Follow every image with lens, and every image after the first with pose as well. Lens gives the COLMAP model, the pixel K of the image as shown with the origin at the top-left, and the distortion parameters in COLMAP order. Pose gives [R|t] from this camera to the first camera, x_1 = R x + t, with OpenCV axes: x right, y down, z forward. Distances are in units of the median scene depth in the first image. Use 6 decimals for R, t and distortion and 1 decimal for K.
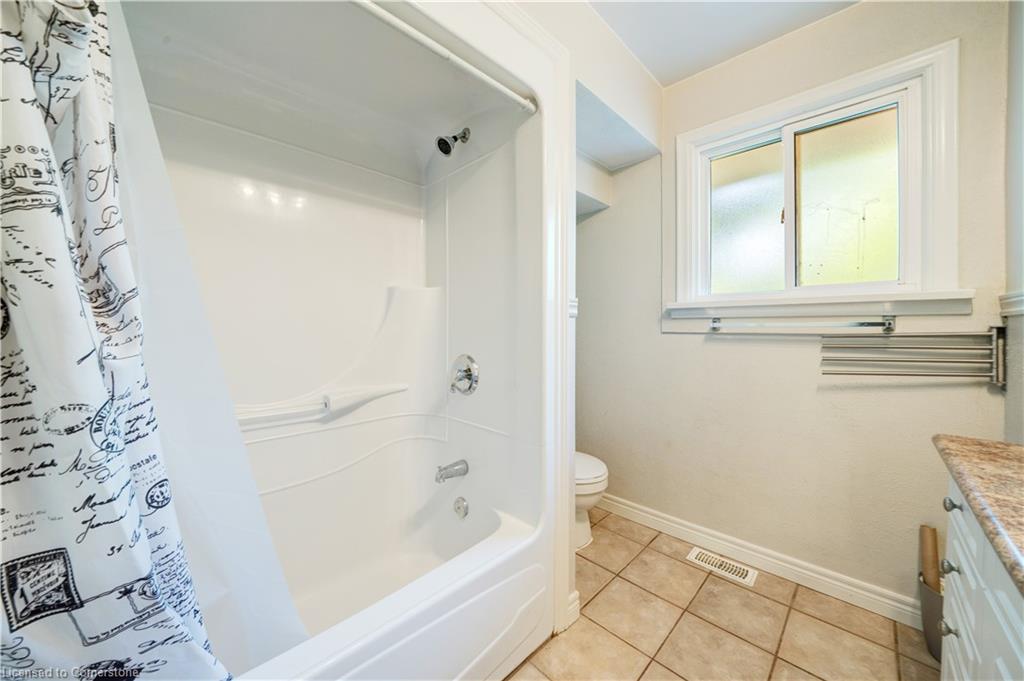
lens RADIAL K [[372.0, 0, 512.4], [0, 372.0, 333.2], [0, 0, 1]] dist [-0.001731, -0.000250]
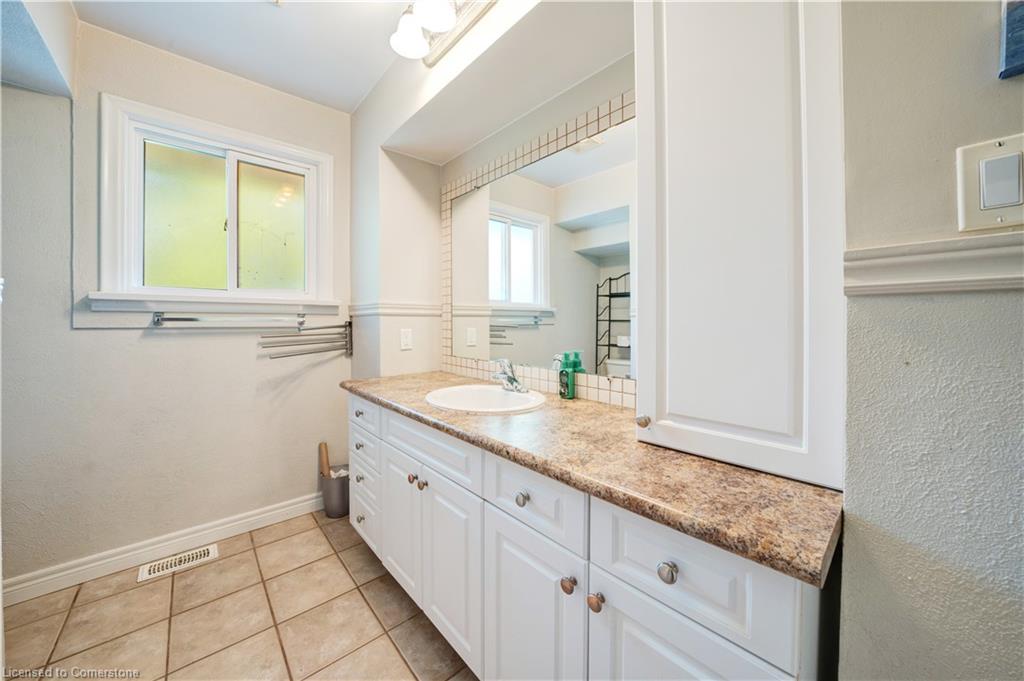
lens RADIAL K [[363.1, 0, 514.6], [0, 363.1, 323.6], [0, 0, 1]] dist [-0.015285, 0.002538]
pose [[0.072031, -0.004729, 0.997391, -0.339429], [0.015863, 0.999868, 0.003595, -0.000552], [-0.997276, 0.015563, 0.072097, 0.032053]]
